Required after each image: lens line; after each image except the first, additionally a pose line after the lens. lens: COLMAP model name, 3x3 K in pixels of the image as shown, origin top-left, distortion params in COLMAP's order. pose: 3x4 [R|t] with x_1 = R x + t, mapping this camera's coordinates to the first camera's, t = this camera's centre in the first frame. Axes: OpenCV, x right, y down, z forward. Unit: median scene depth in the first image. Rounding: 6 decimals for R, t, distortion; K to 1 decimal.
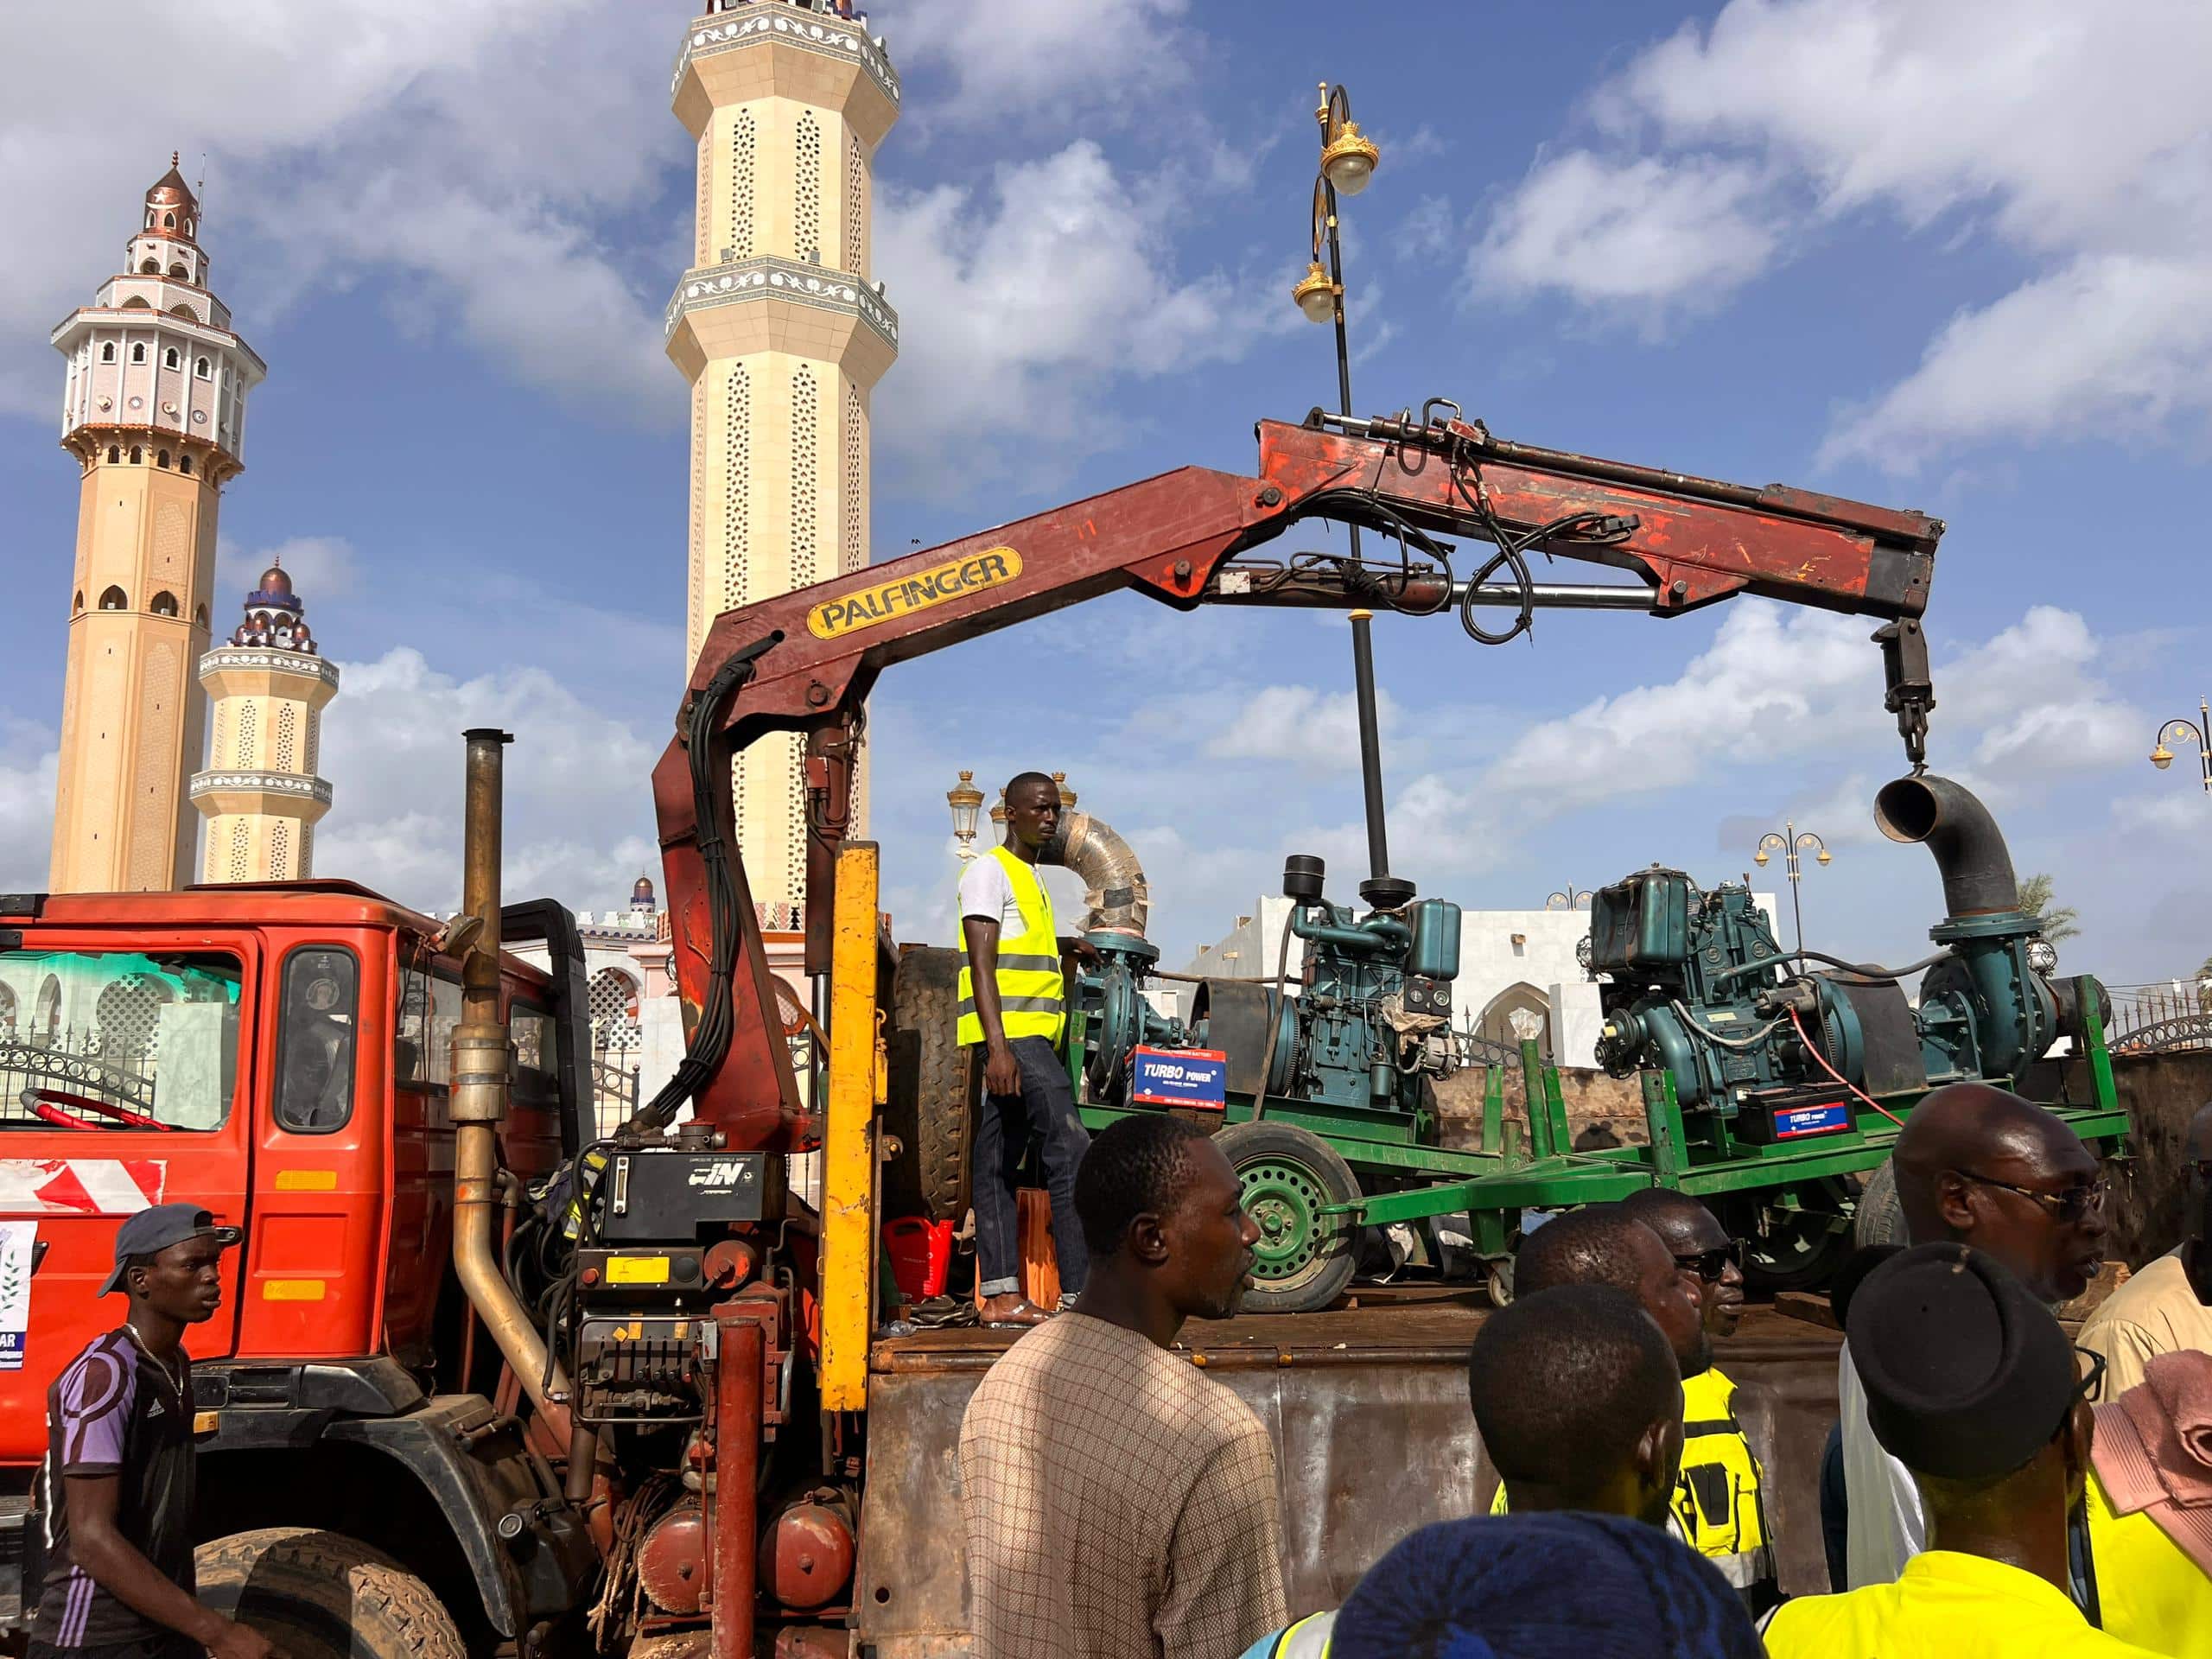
lens RADIAL K [[1672.1, 0, 1107.7], [0, 1672.1, 835.1], [0, 0, 1]] dist [0.054029, -0.068312]
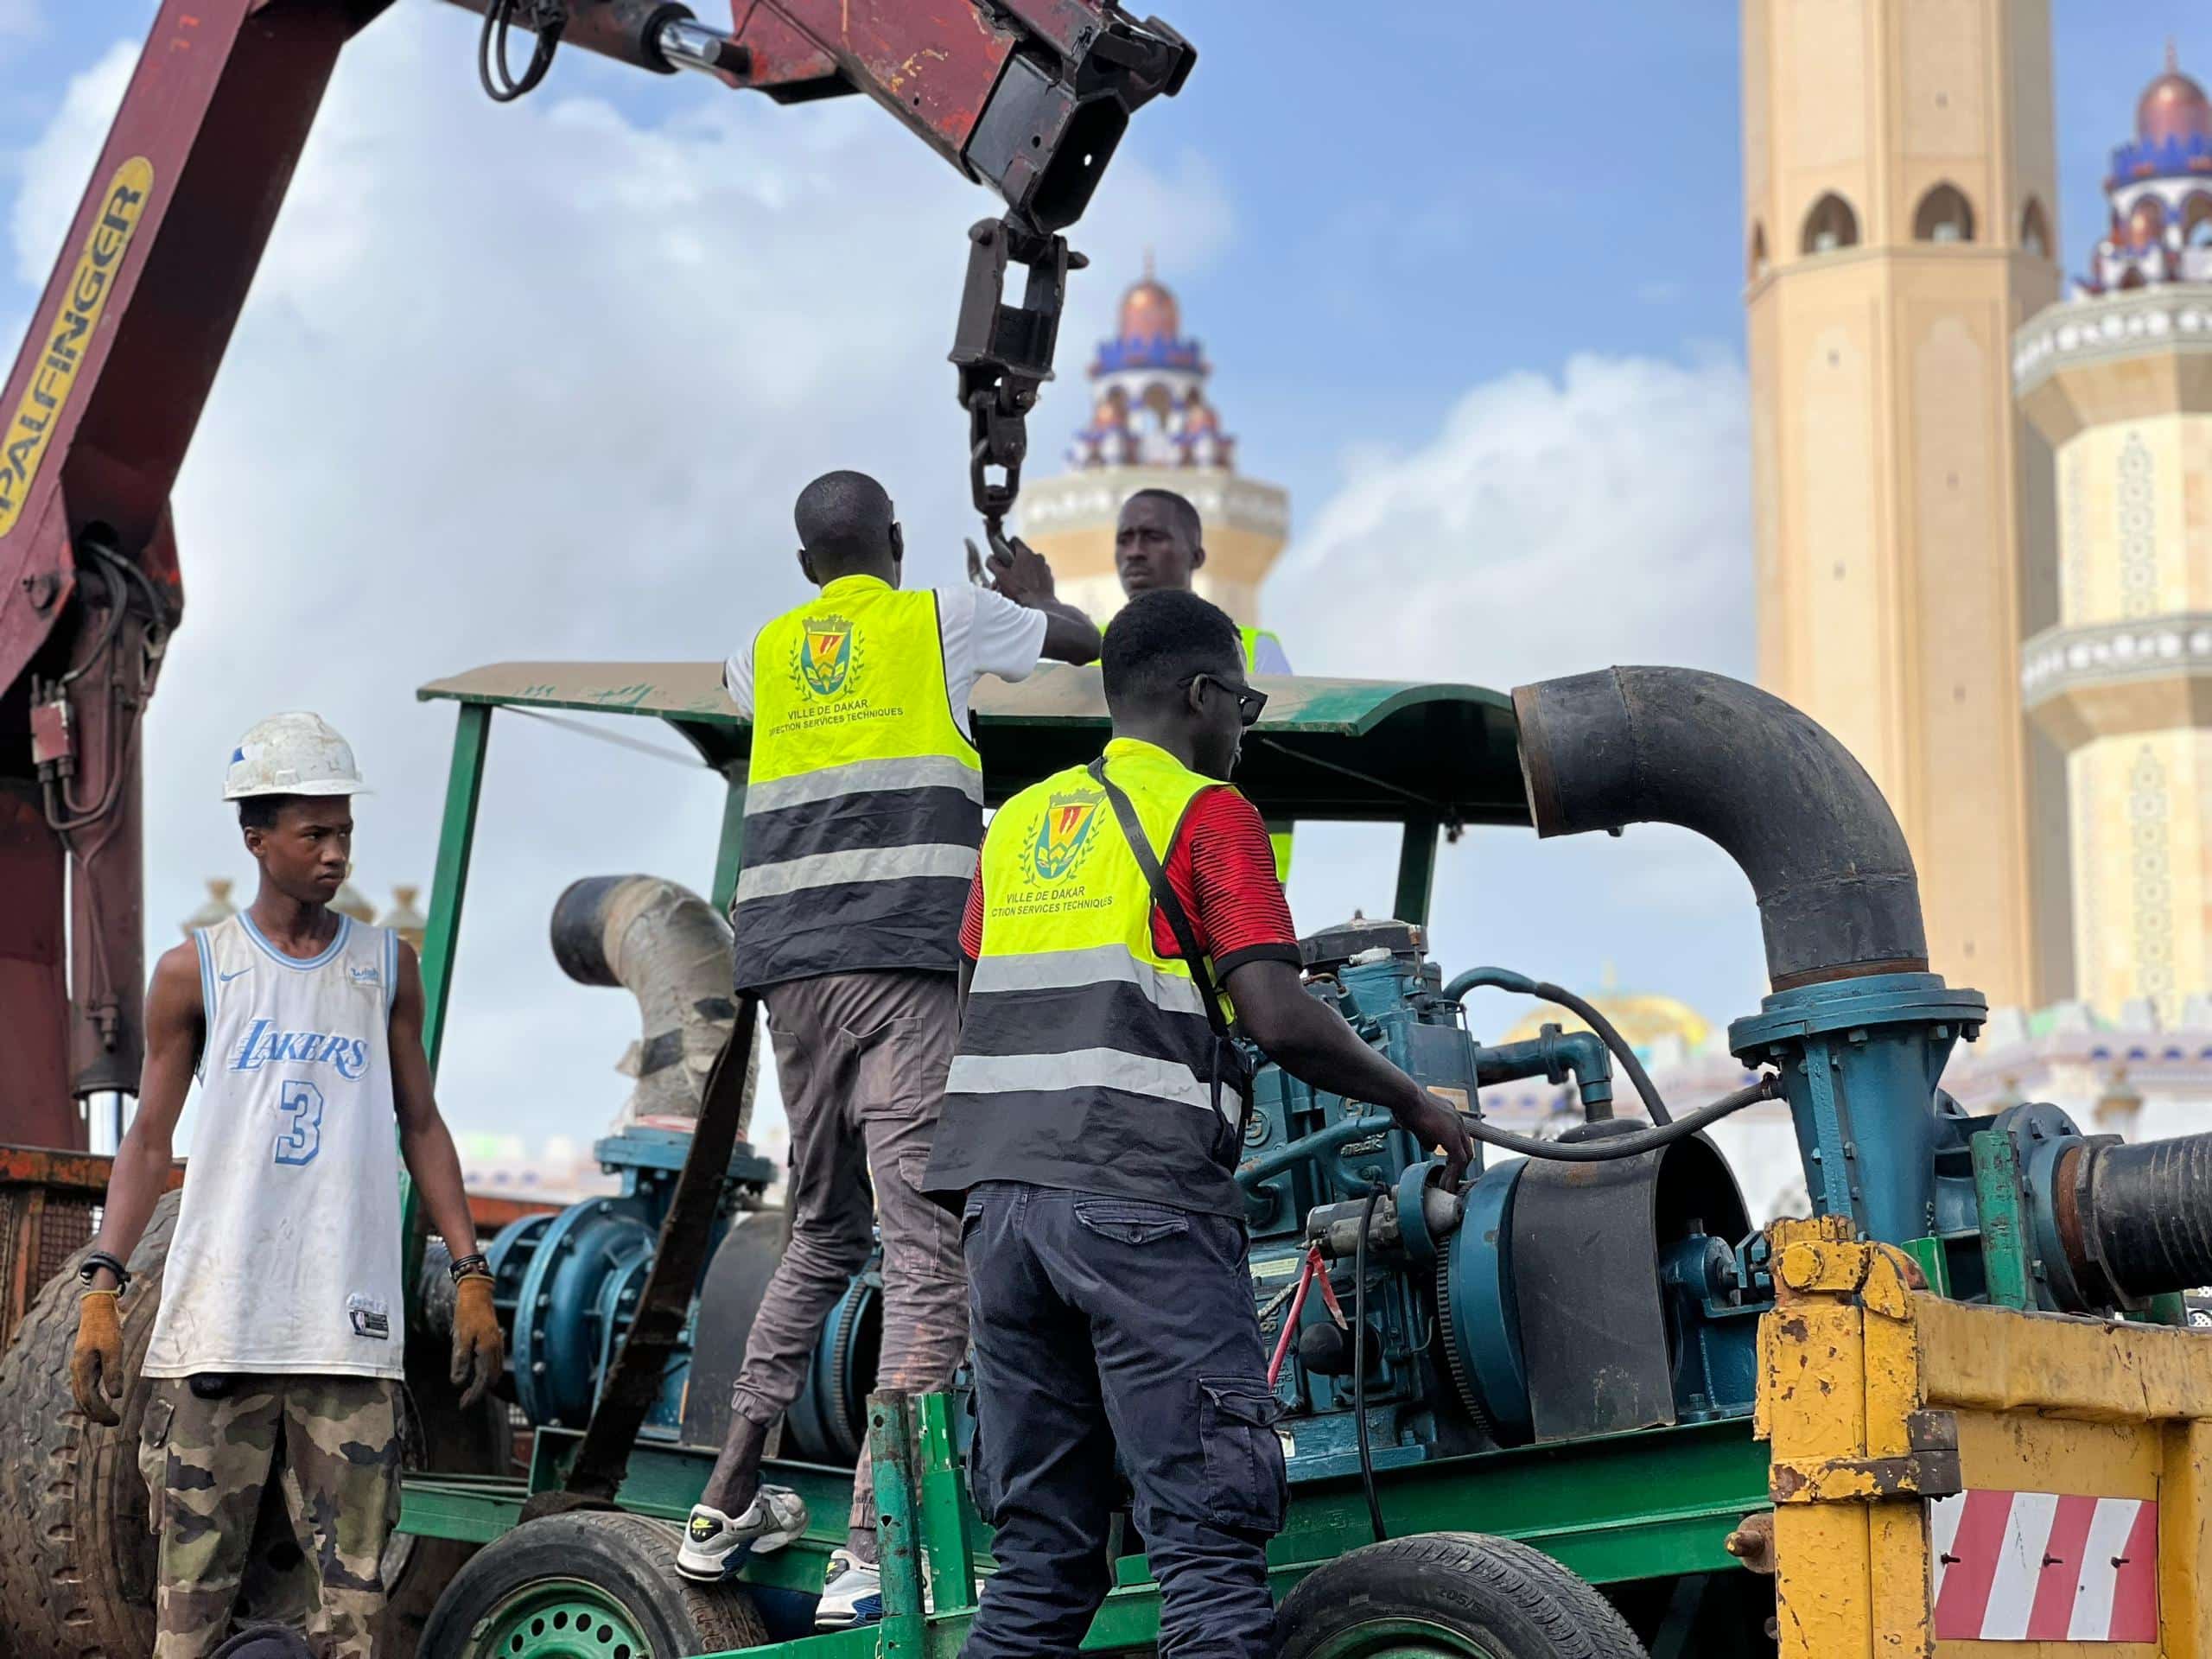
lens RADIAL K [[4950.4, 0, 1176.2], [0, 4950.4, 789.6], [0, 0, 1]] dist [0.255196, 0.000000]
pose [[0.759305, -0.092225, -0.644167, 1.101955], [0.103302, 0.994437, -0.020607, 0.007709], [0.642483, -0.050897, 0.764608, 0.001804]]
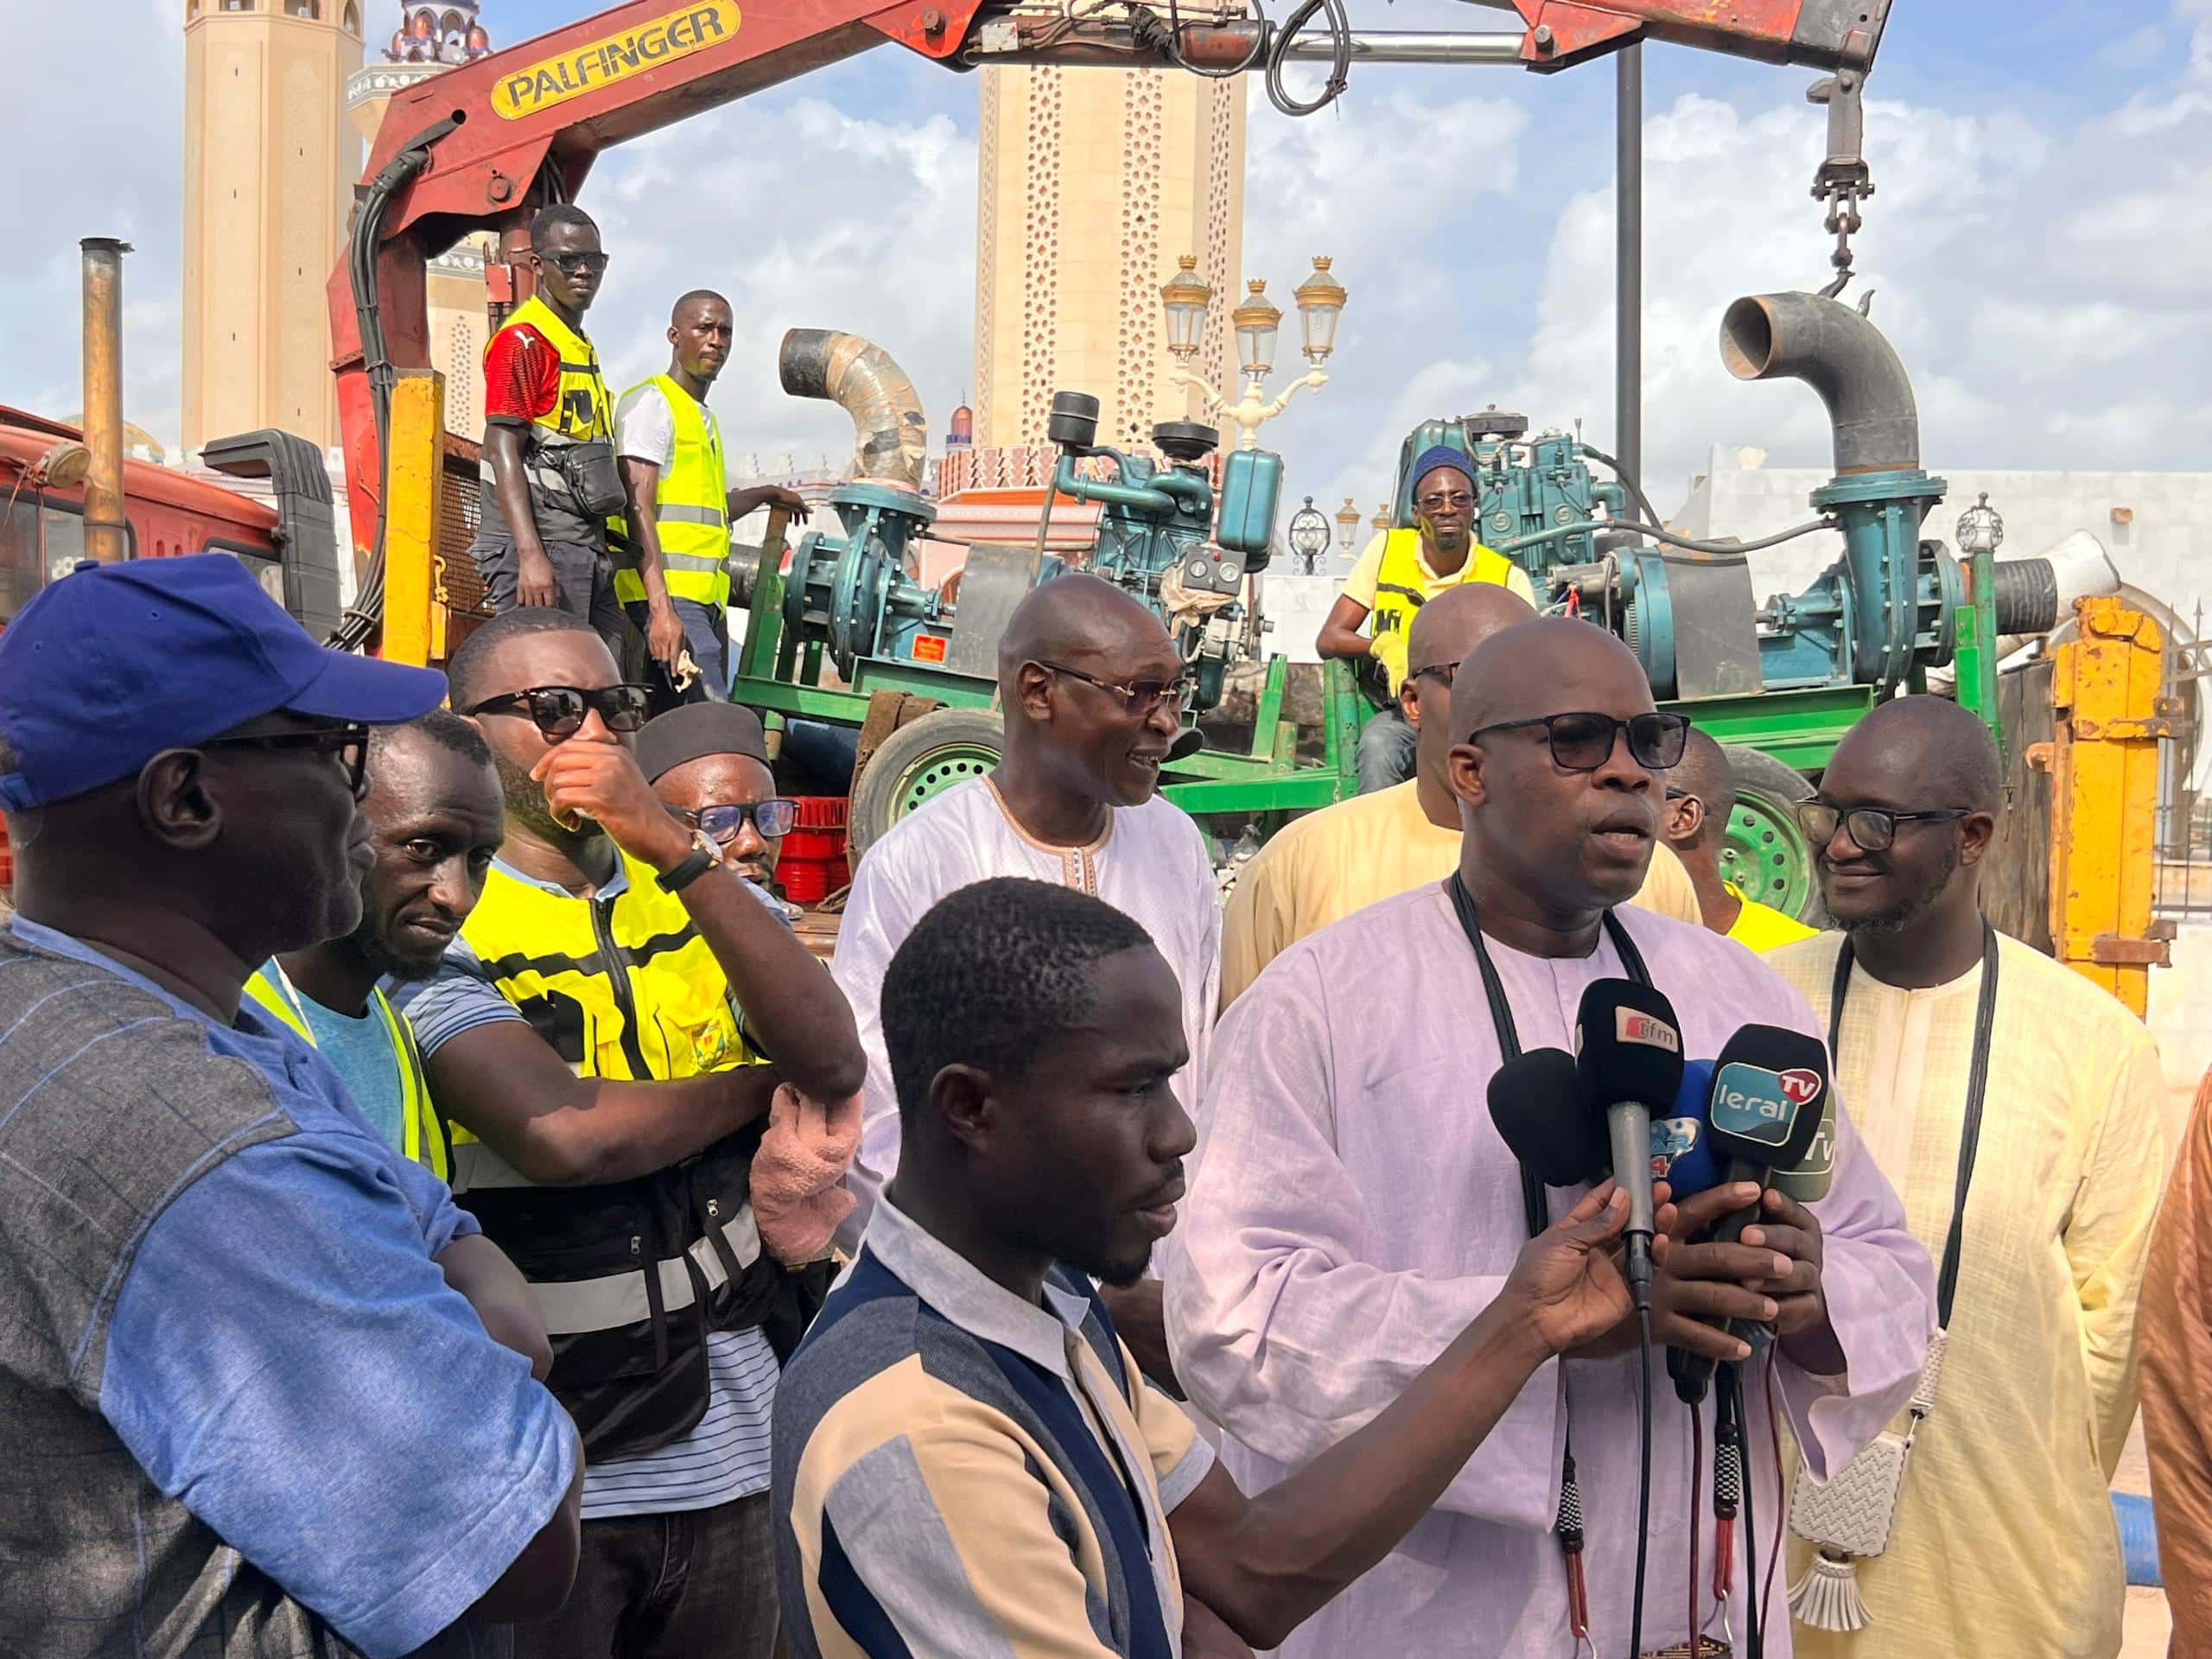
lens RADIAL K [[2496.0, 0, 1081.9], [0, 2496.0, 900.7], [0, 0, 1]] dist [0.056248, 0.000000]
pose [[0.973596, 0.054287, -0.221728, 0.408896], [-0.004896, 0.976053, 0.217478, -0.010963], [0.228224, -0.210650, 0.950547, -0.212699]]
